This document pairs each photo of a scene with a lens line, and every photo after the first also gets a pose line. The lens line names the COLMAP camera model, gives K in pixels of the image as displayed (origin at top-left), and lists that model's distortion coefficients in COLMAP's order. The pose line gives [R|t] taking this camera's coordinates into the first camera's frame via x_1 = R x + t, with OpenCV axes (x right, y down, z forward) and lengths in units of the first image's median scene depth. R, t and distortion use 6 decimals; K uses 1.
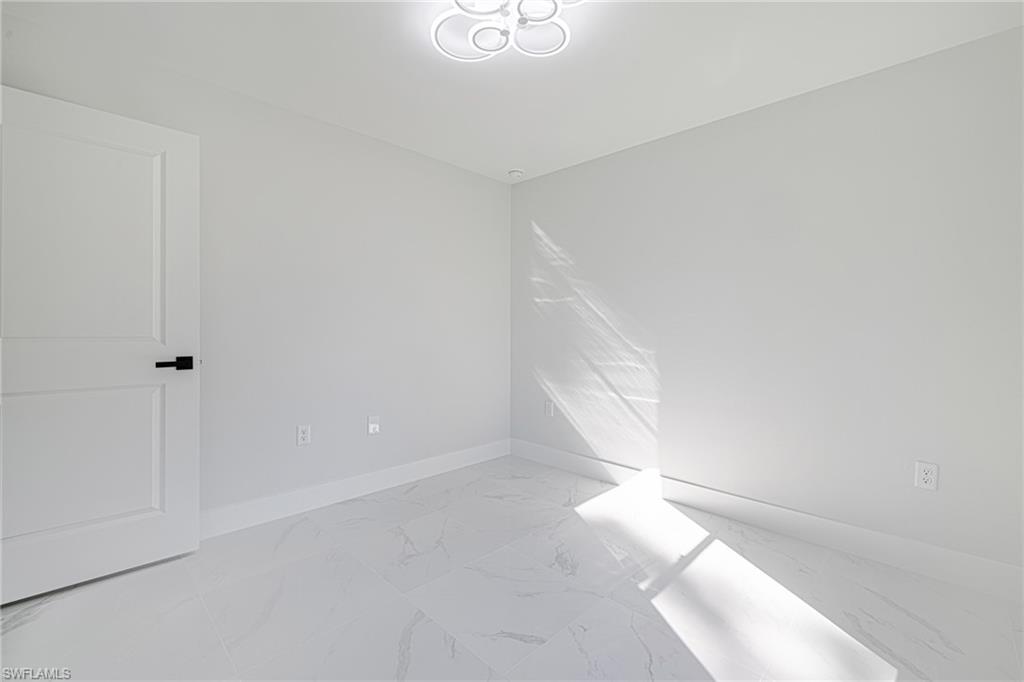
lens RADIAL K [[434.6, 0, 508.3], [0, 434.6, 325.2], [0, 0, 1]] dist [0.003083, -0.000216]
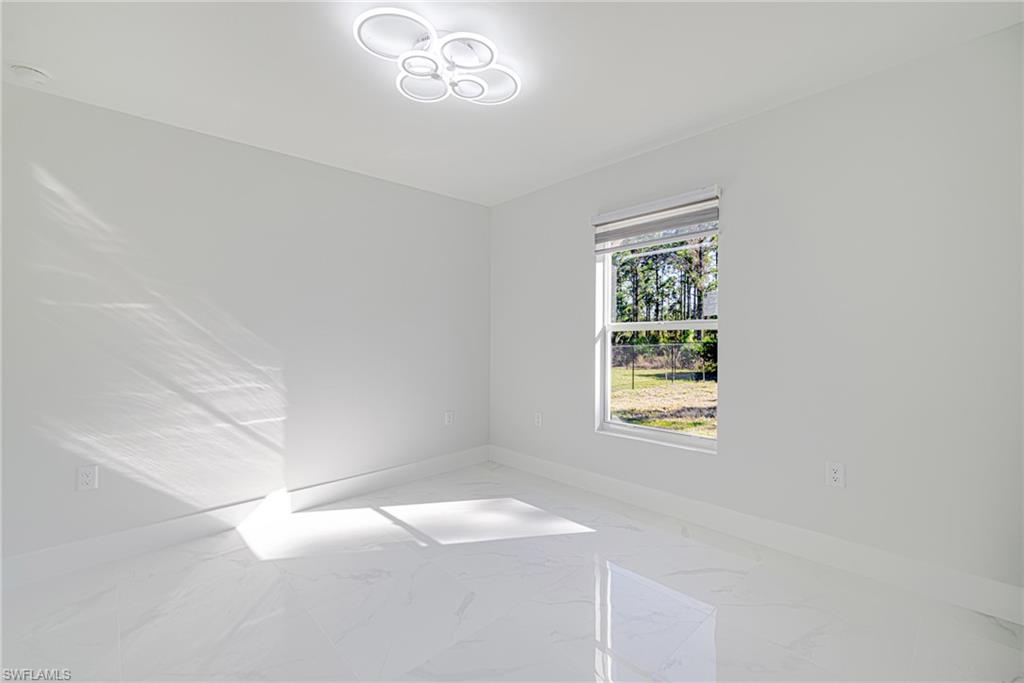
lens RADIAL K [[434.6, 0, 532.6], [0, 434.6, 334.0], [0, 0, 1]] dist [0.003083, -0.000216]
pose [[0.035958, -0.016167, 0.999223, -0.583021], [-0.001019, 0.999868, 0.016214, -0.030229], [-0.999353, -0.001601, 0.035936, 0.381395]]
